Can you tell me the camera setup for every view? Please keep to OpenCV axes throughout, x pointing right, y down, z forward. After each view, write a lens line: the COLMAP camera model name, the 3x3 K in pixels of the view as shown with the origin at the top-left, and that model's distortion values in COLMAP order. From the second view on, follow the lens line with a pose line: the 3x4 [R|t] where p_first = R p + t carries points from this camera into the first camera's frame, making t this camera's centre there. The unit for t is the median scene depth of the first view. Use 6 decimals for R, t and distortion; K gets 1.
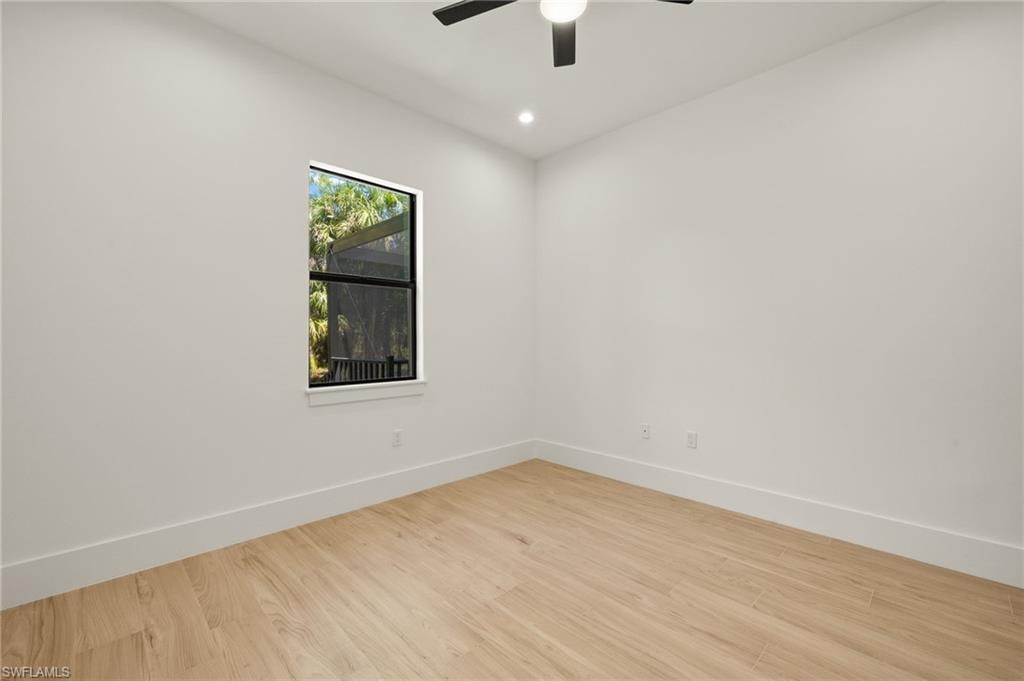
lens RADIAL K [[434.1, 0, 512.0], [0, 434.1, 340.5], [0, 0, 1]] dist [-0.002115, -0.000038]
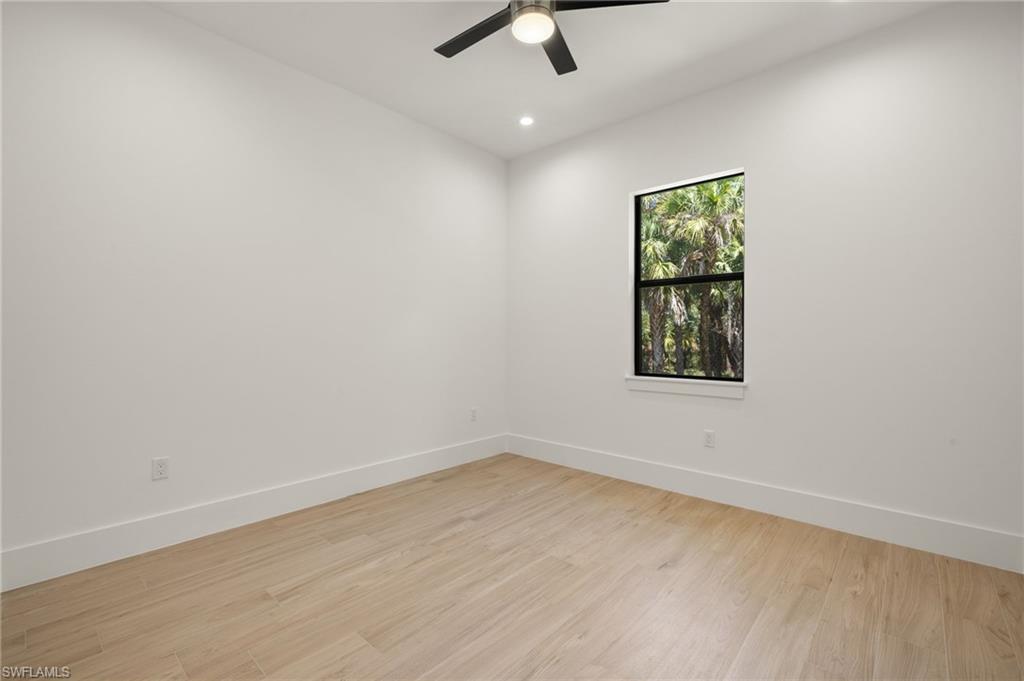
lens RADIAL K [[460.7, 0, 506.4], [0, 460.7, 334.4], [0, 0, 1]] dist [-0.000119, -0.000054]
pose [[0.057457, 0.002240, -0.998345, 0.917069], [-0.006915, 0.999974, 0.001845, -0.007277], [0.998324, 0.006798, 0.057471, 0.609818]]
